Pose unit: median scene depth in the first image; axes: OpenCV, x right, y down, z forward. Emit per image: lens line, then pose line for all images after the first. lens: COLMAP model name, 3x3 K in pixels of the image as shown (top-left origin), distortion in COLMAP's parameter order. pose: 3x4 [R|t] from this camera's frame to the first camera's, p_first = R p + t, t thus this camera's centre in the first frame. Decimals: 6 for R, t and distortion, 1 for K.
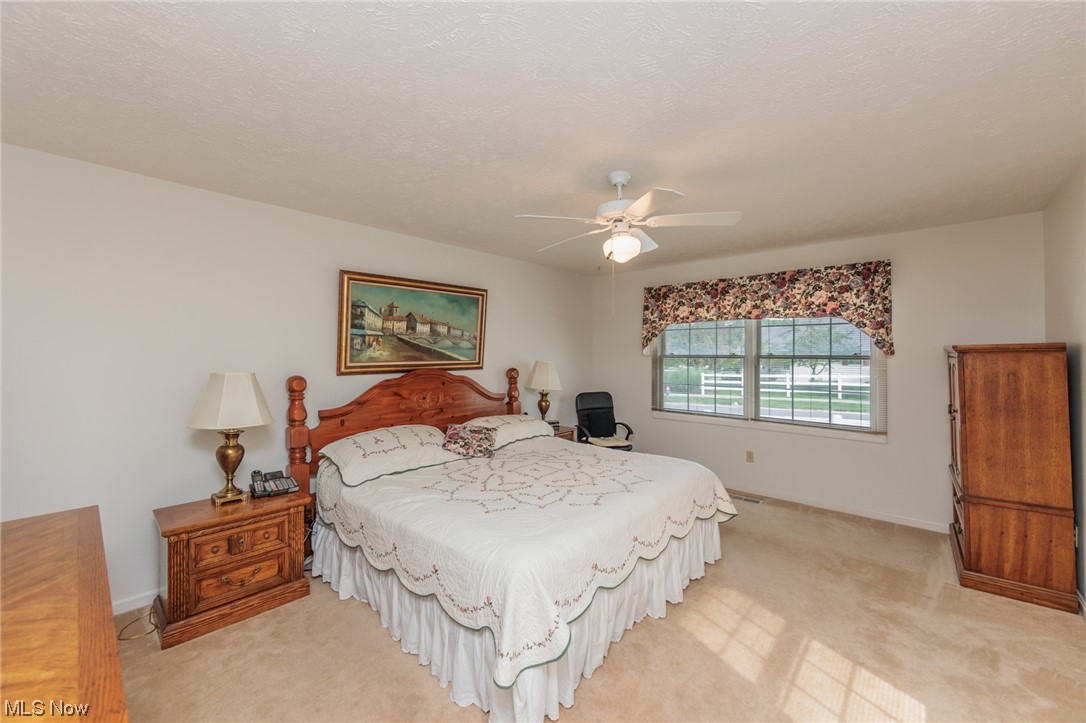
lens RADIAL K [[427.5, 0, 539.9], [0, 427.5, 357.9], [0, 0, 1]] dist [0.000256, -0.001113]
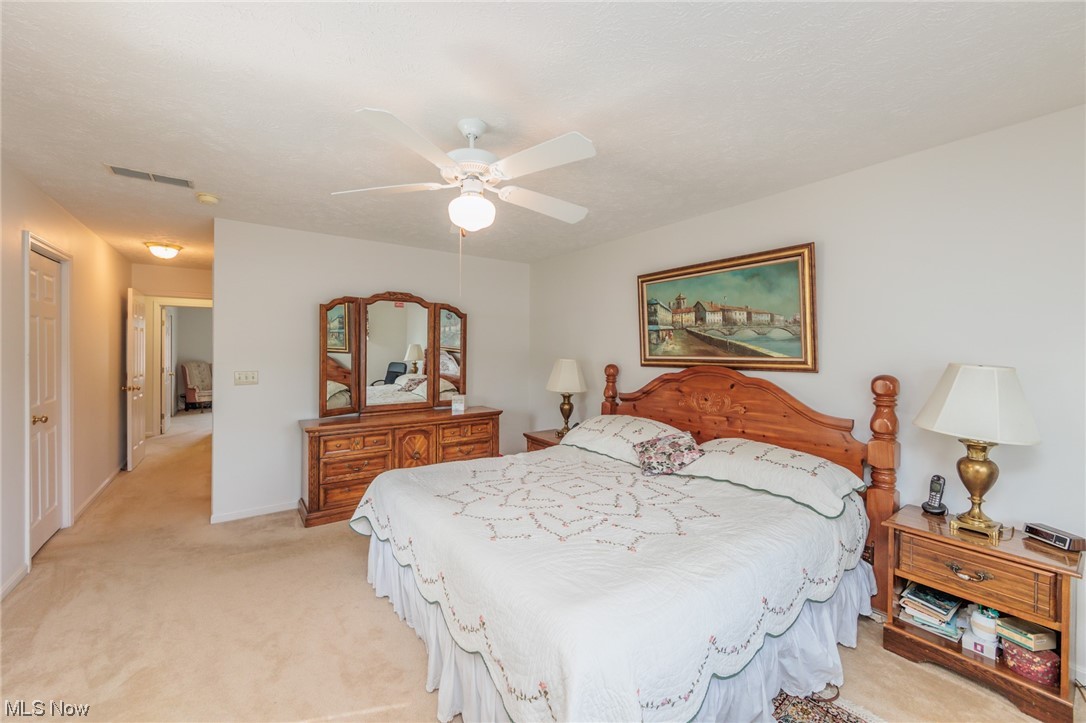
lens RADIAL K [[427.5, 0, 540.2], [0, 427.5, 352.6], [0, 0, 1]] dist [0.000256, -0.001113]
pose [[-0.207800, 0.011014, -0.978109, 0.642422], [-0.008320, 0.999881, 0.013027, -0.008421], [0.978136, 0.010845, -0.207684, 0.864272]]
